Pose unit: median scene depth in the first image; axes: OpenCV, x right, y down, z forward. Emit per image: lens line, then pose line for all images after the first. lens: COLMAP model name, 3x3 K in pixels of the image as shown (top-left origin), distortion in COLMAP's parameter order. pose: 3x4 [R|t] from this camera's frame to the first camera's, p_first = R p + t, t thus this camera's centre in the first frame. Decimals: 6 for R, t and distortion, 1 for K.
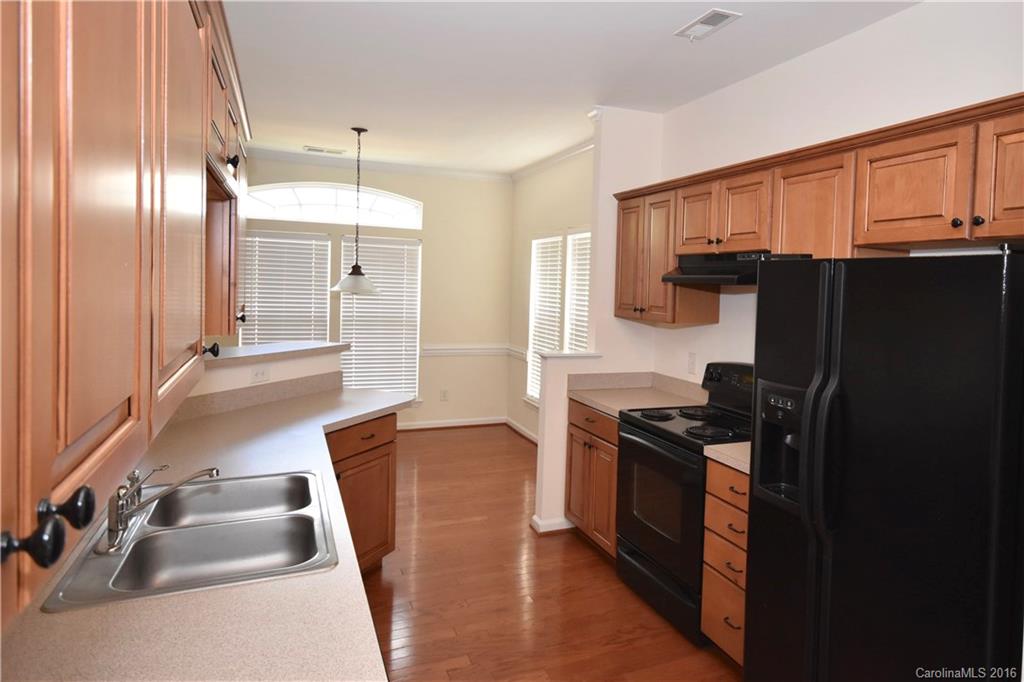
lens RADIAL K [[613.3, 0, 602.6], [0, 613.3, 315.8], [0, 0, 1]] dist [-0.040888, -0.000073]
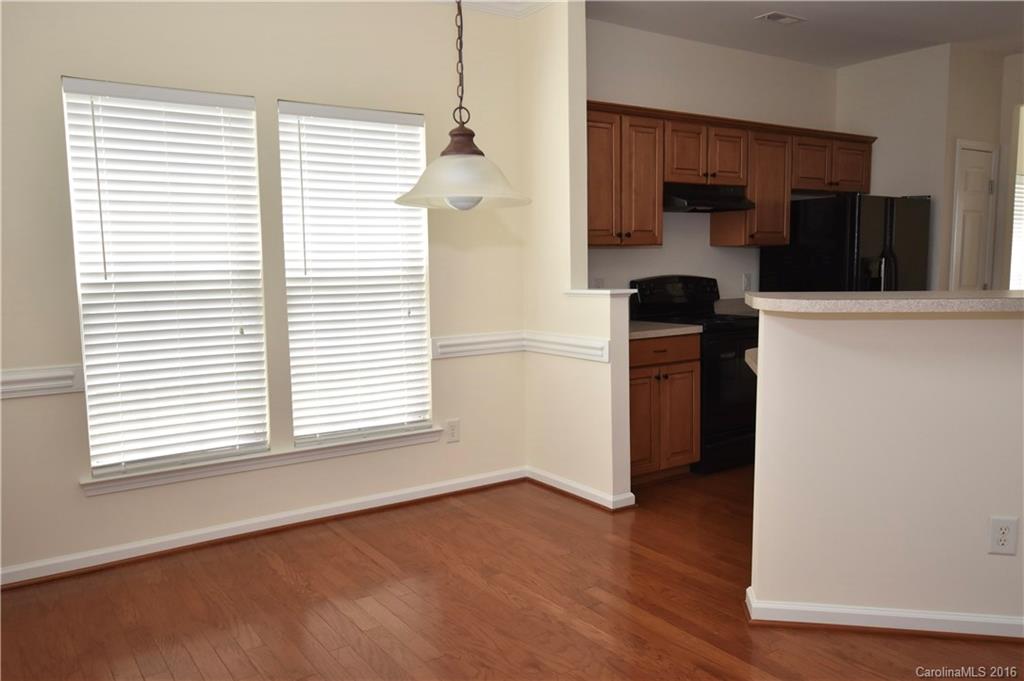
lens RADIAL K [[817.0, 0, 512.3], [0, 817.0, 333.6], [0, 0, 1]] dist [0.032833, 0.012262]
pose [[-0.148407, -0.139260, 0.979072, -1.613400], [0.039987, 0.988381, 0.146645, -0.069295], [-0.988118, 0.060914, -0.141114, 1.839684]]
